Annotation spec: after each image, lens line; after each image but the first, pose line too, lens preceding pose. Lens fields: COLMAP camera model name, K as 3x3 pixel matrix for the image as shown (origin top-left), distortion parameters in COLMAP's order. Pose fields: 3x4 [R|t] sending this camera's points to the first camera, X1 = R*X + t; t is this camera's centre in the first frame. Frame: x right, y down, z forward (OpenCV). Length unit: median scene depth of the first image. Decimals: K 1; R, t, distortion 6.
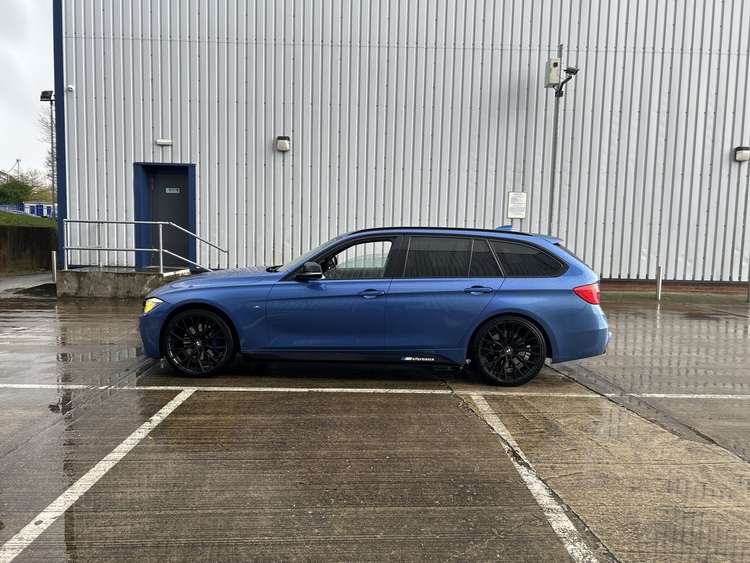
lens RADIAL K [[563.5, 0, 376.9], [0, 563.5, 282.6], [0, 0, 1]] dist [0.048759, -0.045181]
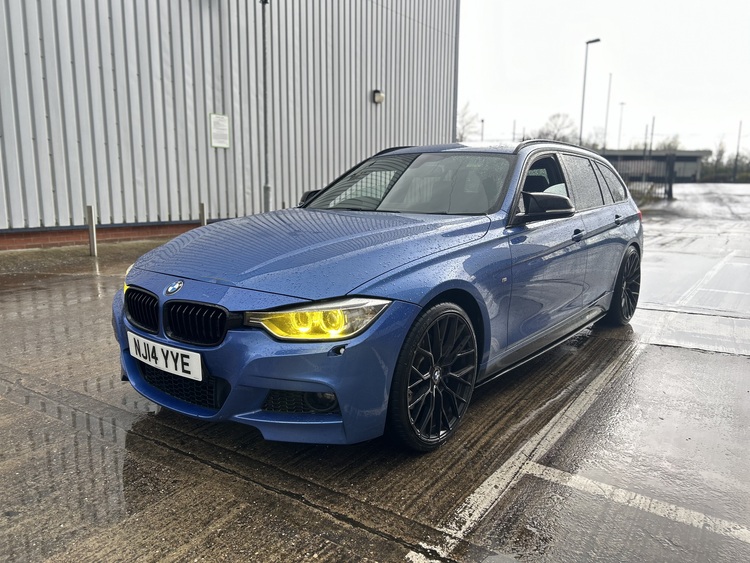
lens RADIAL K [[563.5, 0, 377.7], [0, 563.5, 281.8], [0, 0, 1]] dist [0.048759, -0.045181]
pose [[0.597026, -0.154493, 0.787205, -0.297301], [0.077757, 0.987805, 0.134890, -0.014667], [-0.798445, -0.019323, 0.601758, 0.322938]]
